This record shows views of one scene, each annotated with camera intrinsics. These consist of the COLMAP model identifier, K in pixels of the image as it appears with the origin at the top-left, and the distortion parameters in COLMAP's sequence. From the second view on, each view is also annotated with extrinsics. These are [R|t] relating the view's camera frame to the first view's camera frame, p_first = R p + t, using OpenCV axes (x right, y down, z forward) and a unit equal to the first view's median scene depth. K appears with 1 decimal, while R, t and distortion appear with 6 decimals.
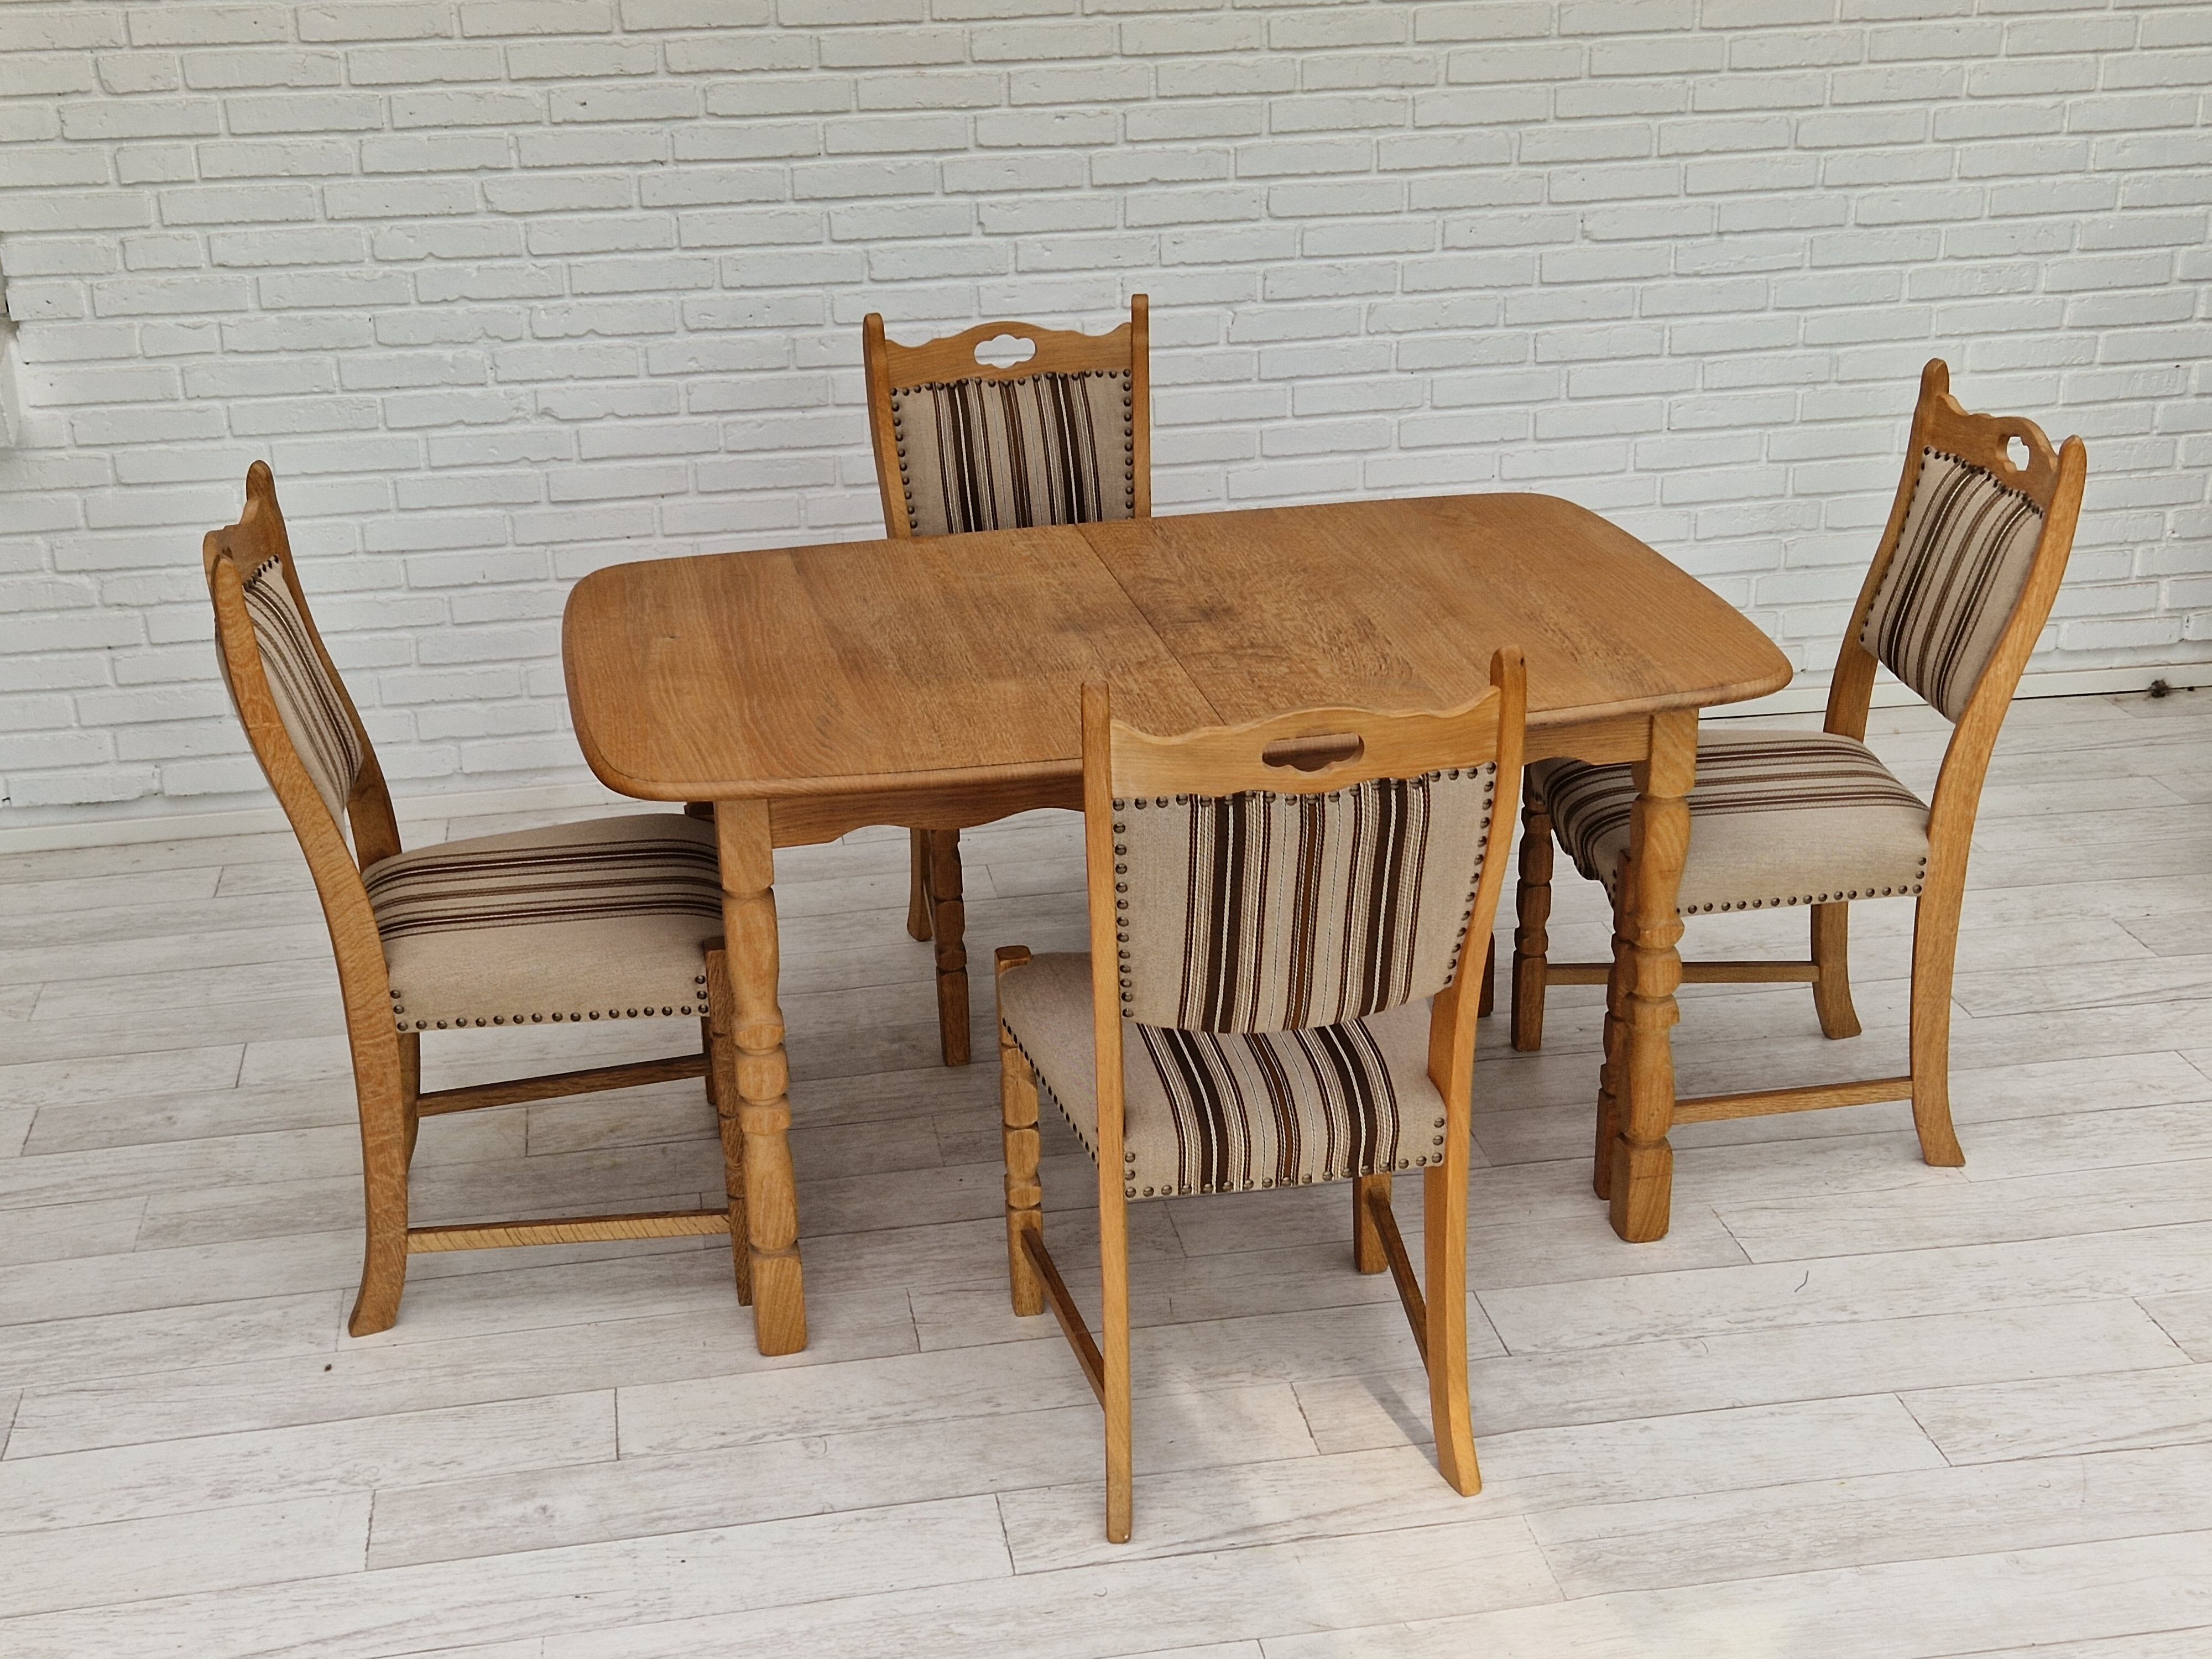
lens RADIAL K [[2760.6, 0, 1106.0], [0, 2760.6, 829.5], [0, 0, 1]] dist [0.086984, -0.070598]
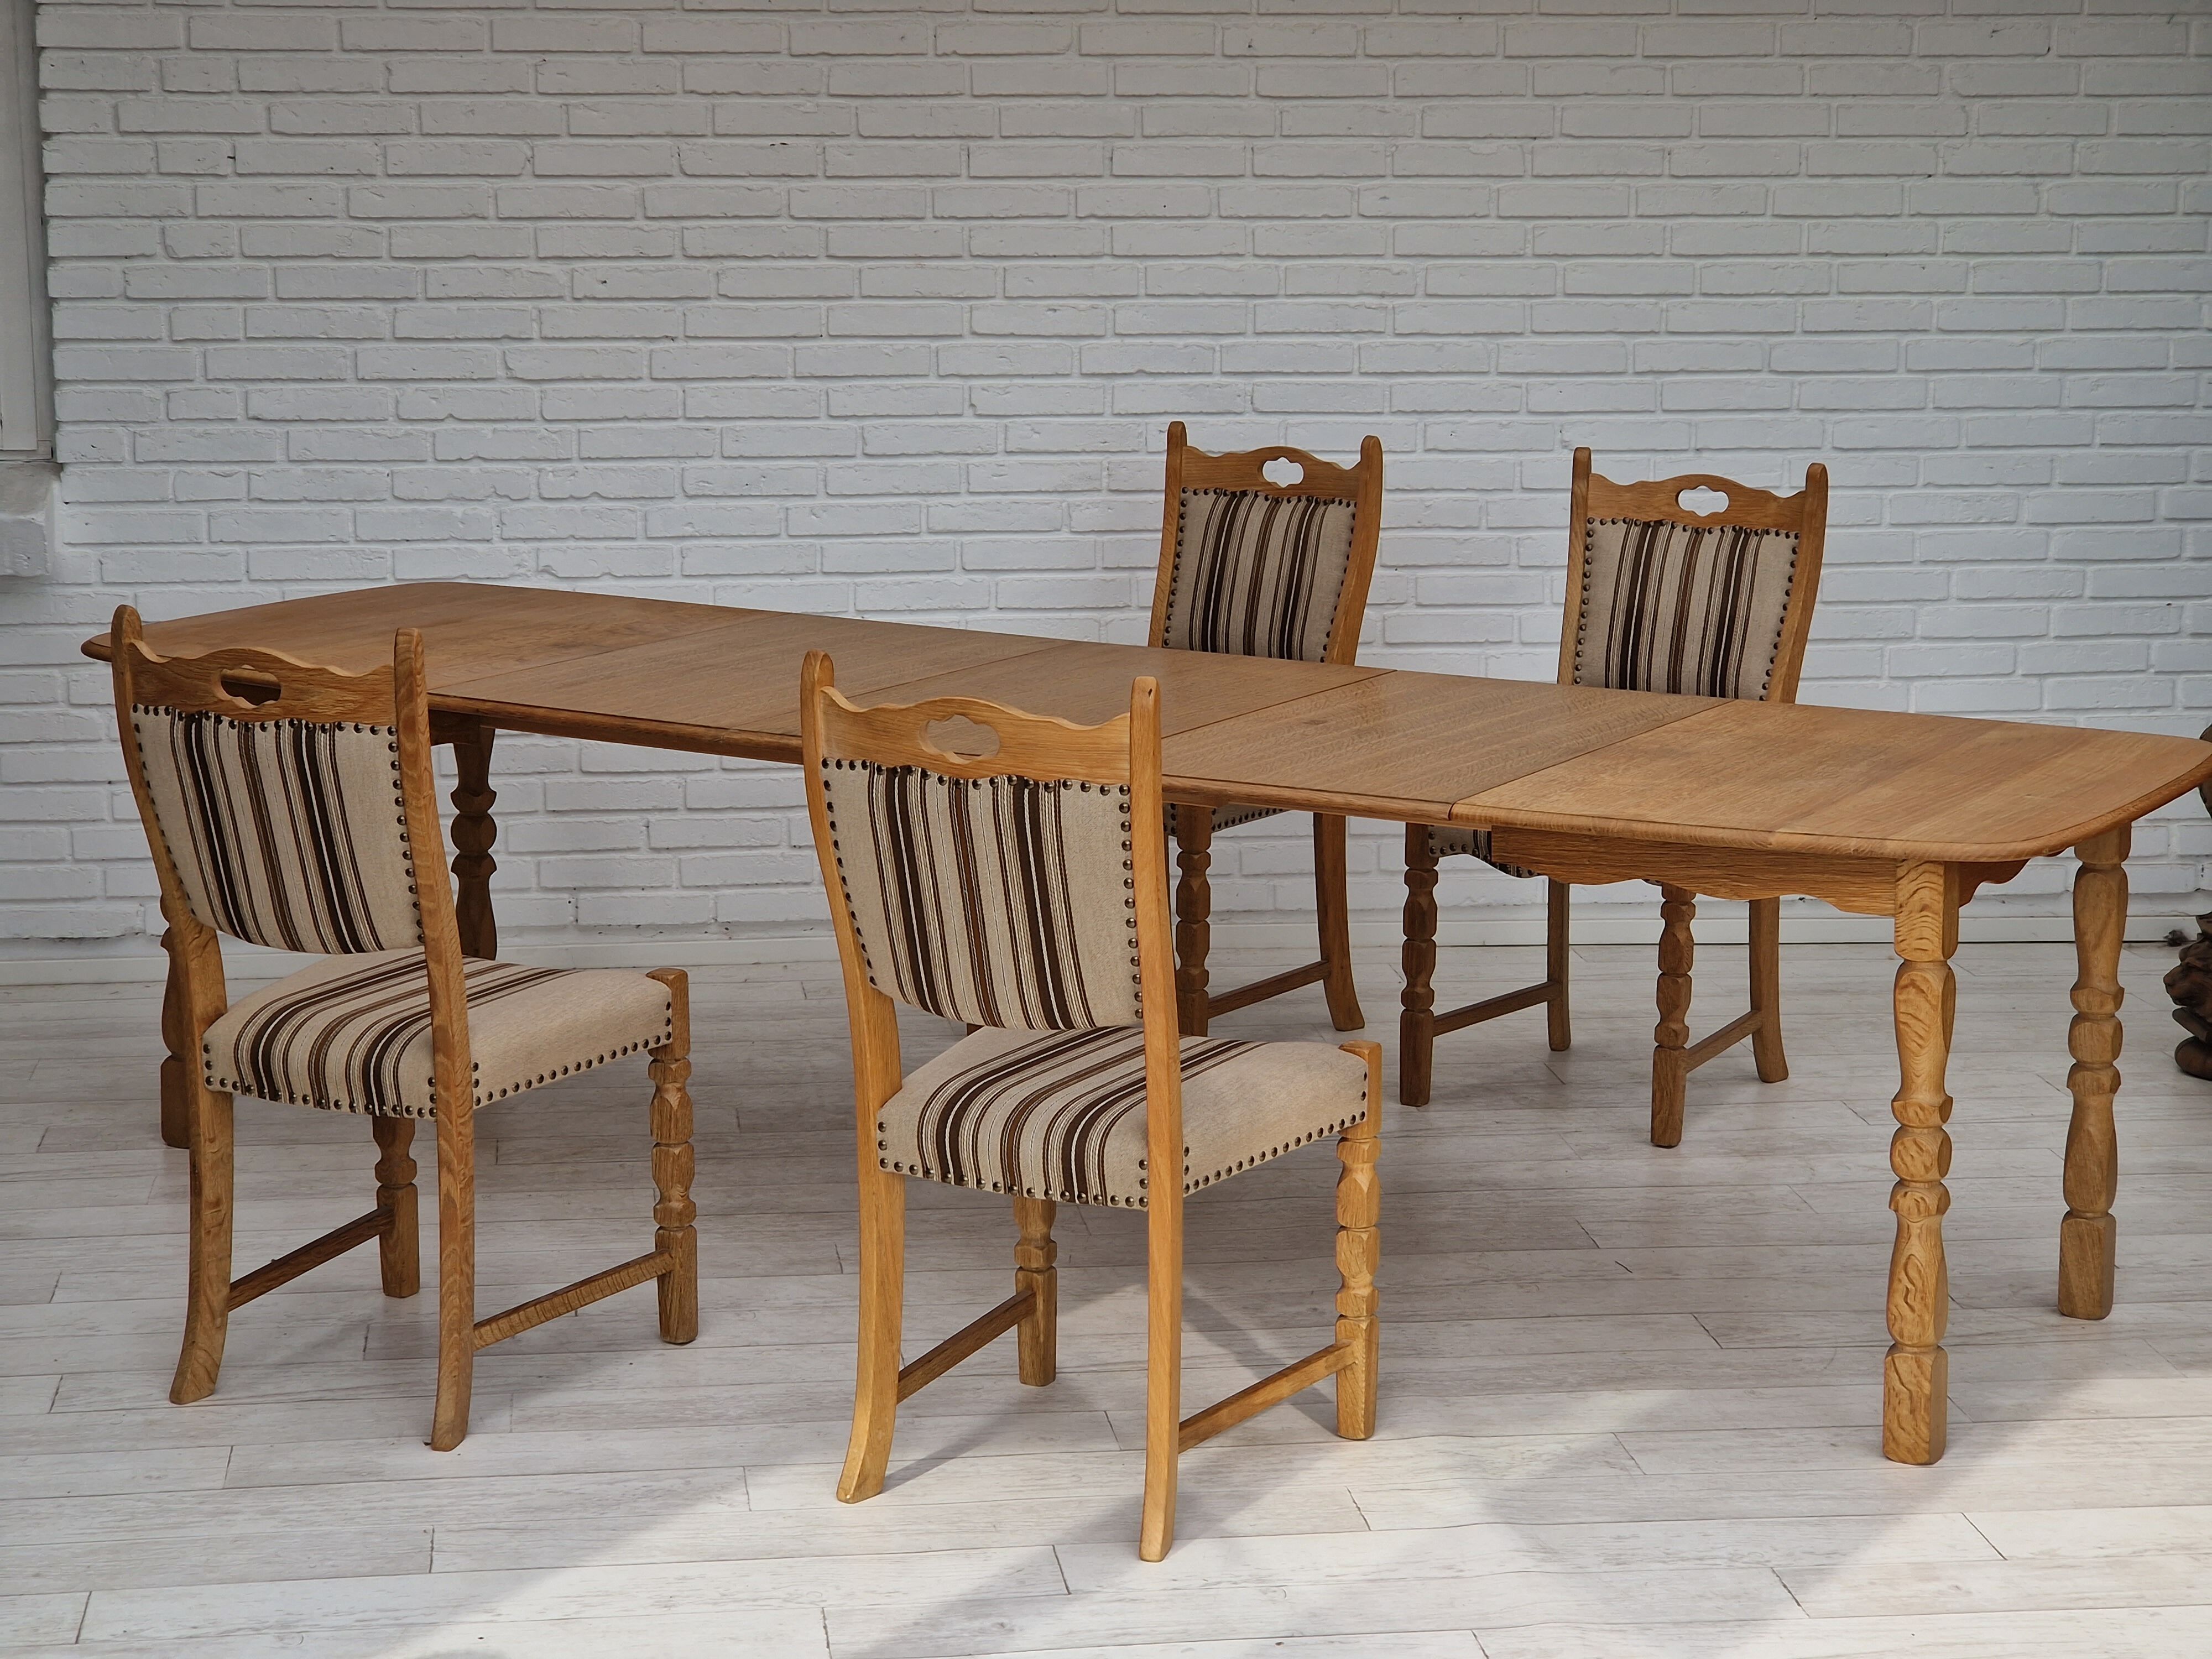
lens RADIAL K [[3949.9, 0, 1130.7], [0, 3949.9, 798.9], [0, 0, 1]] dist [-0.018729, 0.780664]
pose [[0.998986, 0.031242, -0.032410, 0.068719], [-0.037059, 0.979480, -0.198105, 0.223716], [0.025555, 0.199105, 0.979645, -0.434971]]
